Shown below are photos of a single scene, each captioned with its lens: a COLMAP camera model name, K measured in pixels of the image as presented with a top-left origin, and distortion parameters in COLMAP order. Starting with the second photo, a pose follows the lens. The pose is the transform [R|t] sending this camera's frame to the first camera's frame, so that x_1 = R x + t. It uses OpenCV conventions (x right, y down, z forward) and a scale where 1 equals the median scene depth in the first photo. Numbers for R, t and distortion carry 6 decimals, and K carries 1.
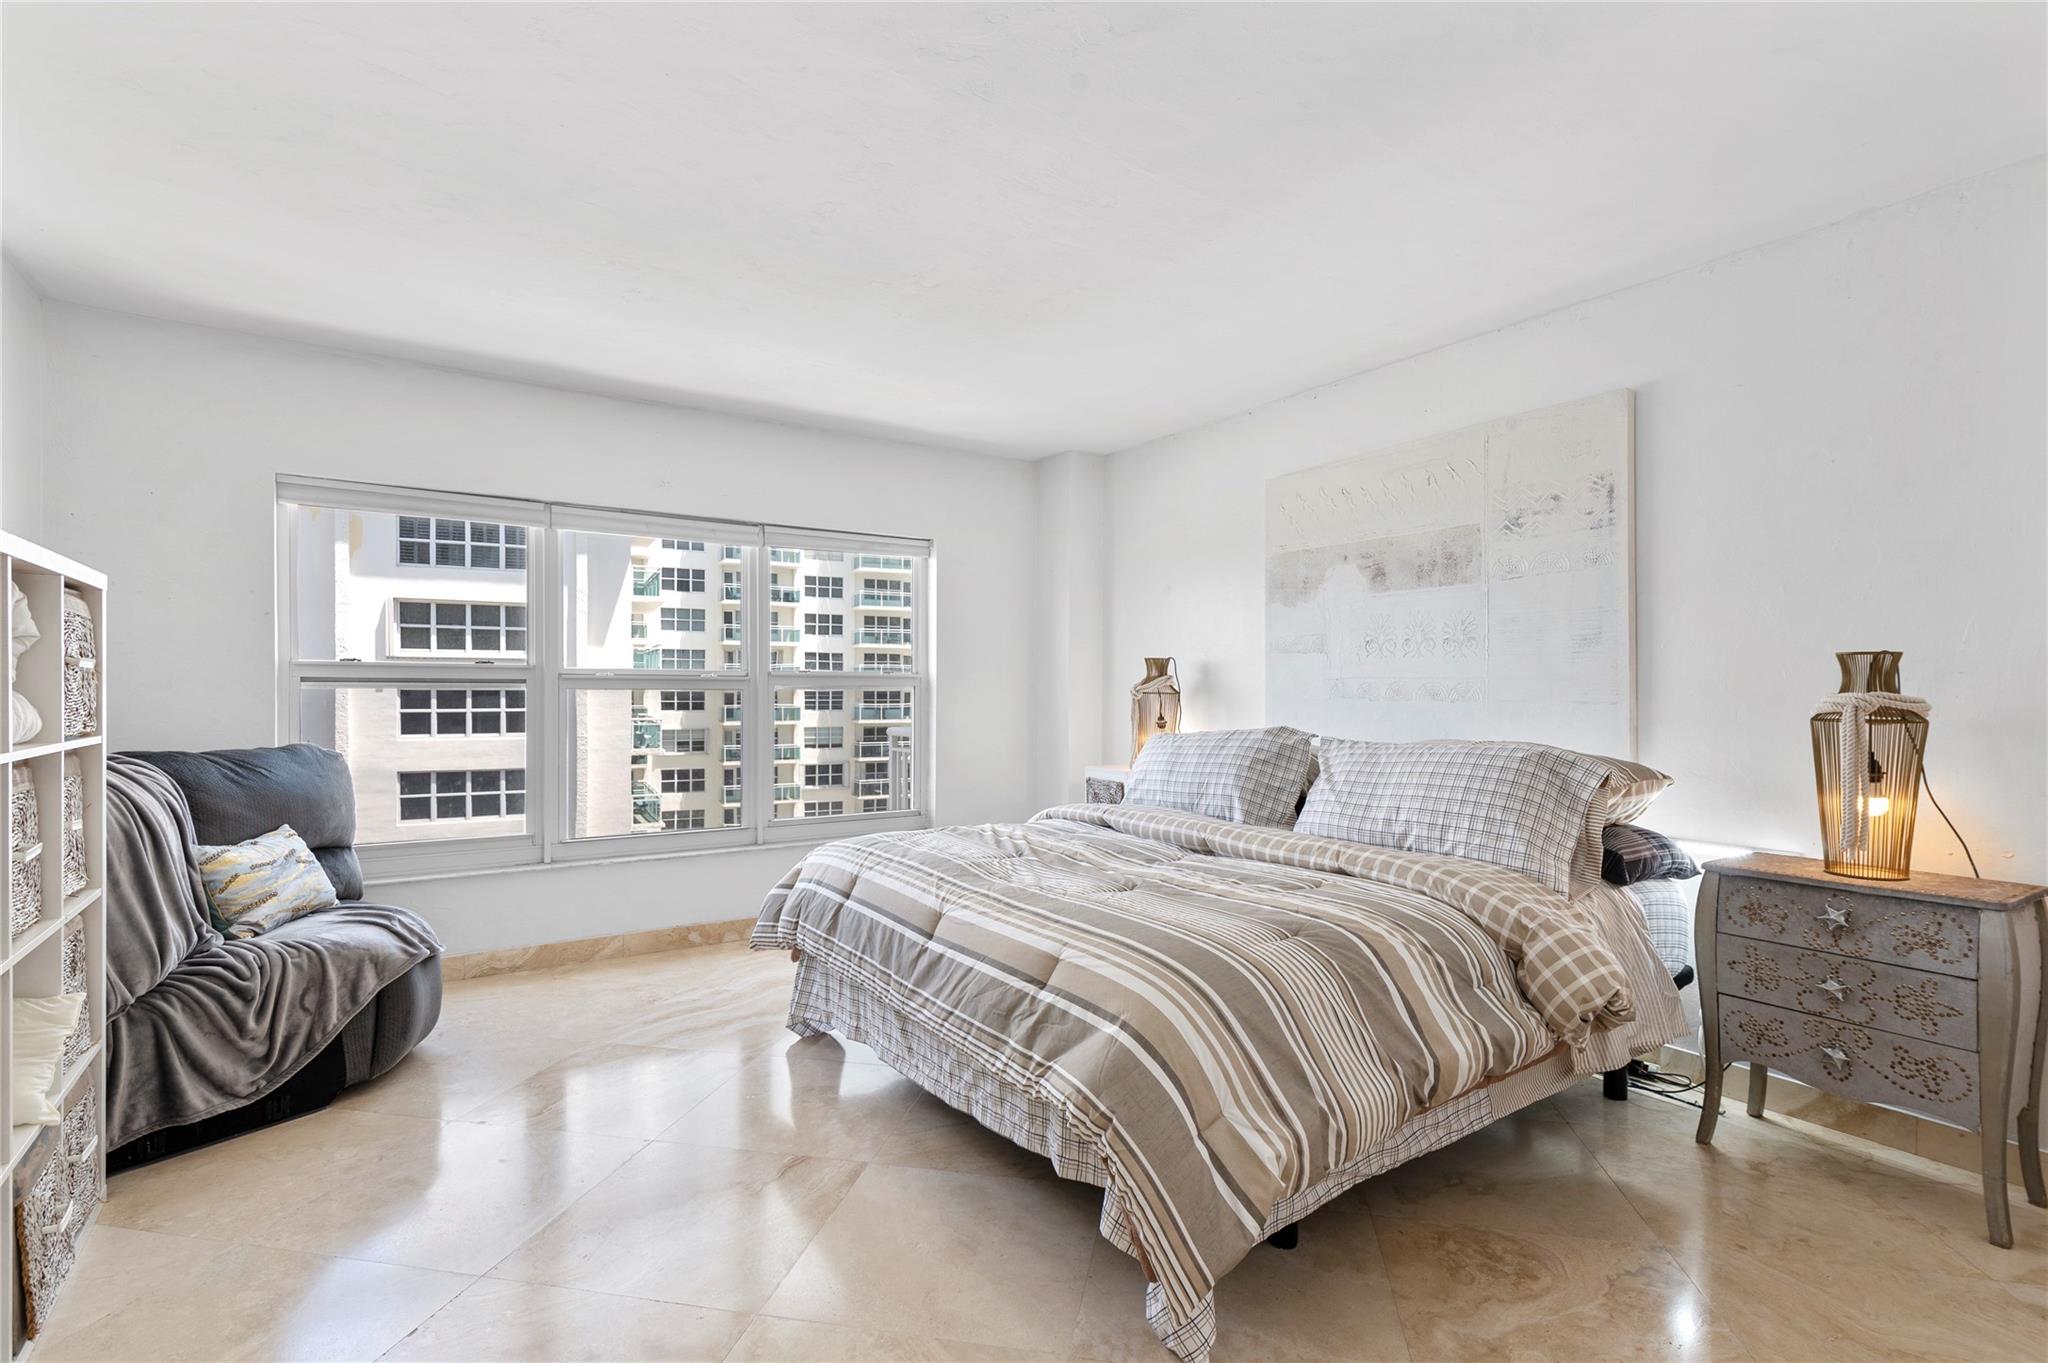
lens RADIAL K [[927.1, 0, 1024.0], [0, 927.1, 681.5], [0, 0, 1]] dist [0.001590, 0.000418]
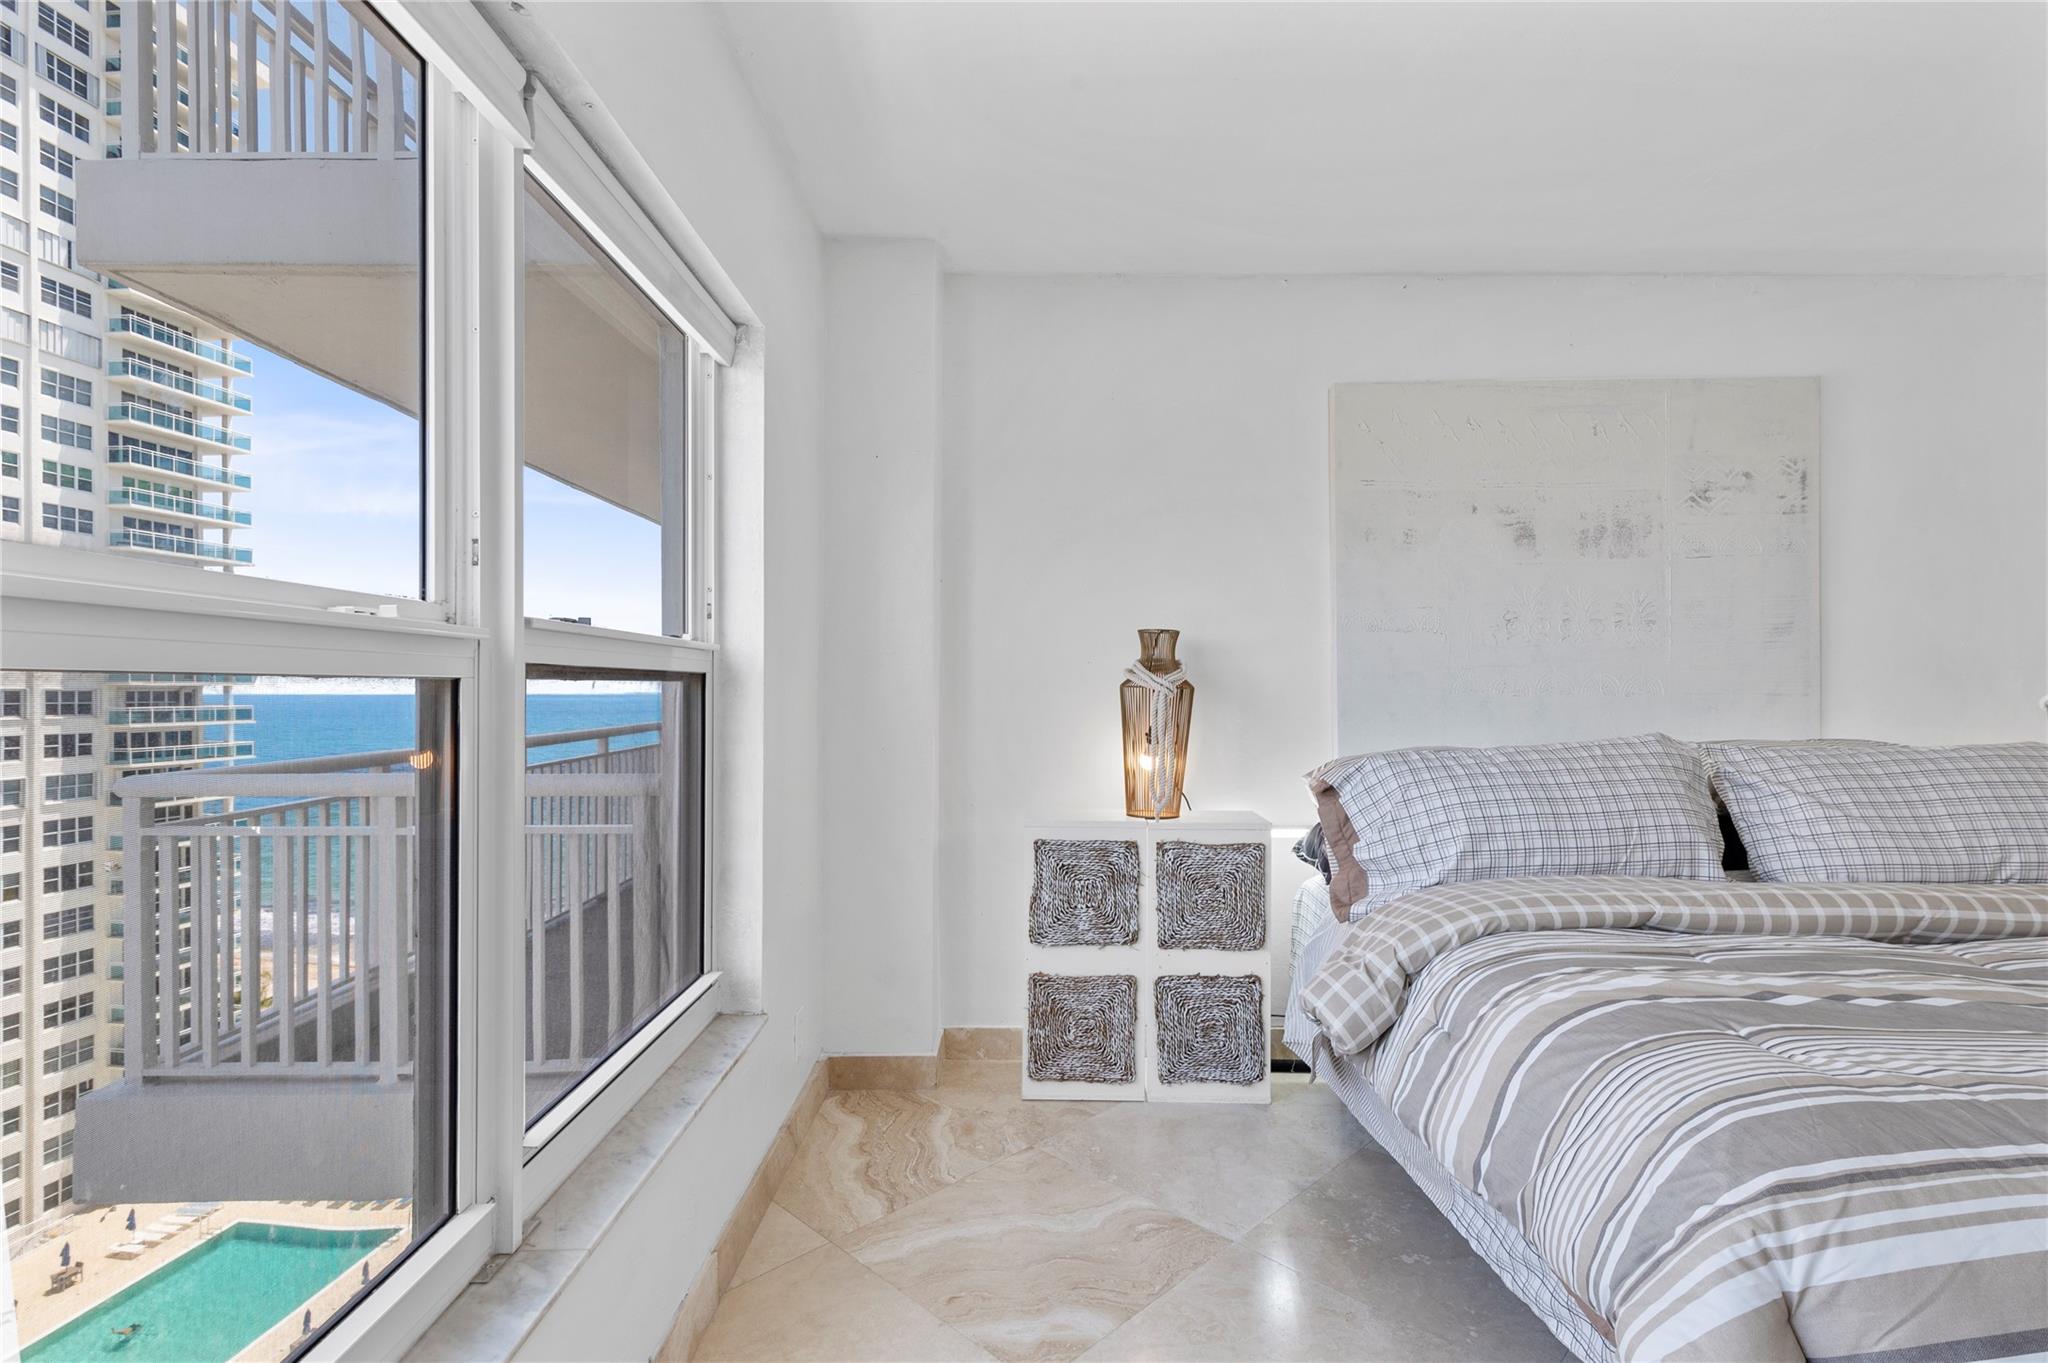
lens RADIAL K [[972.2, 0, 1031.2], [0, 972.2, 683.7], [0, 0, 1]] dist [0.017348, -0.006470]
pose [[0.578595, -0.016706, 0.815444, -0.606739], [-0.008513, 0.999612, 0.026519, -0.006266], [-0.815571, -0.022285, 0.578228, 0.929111]]
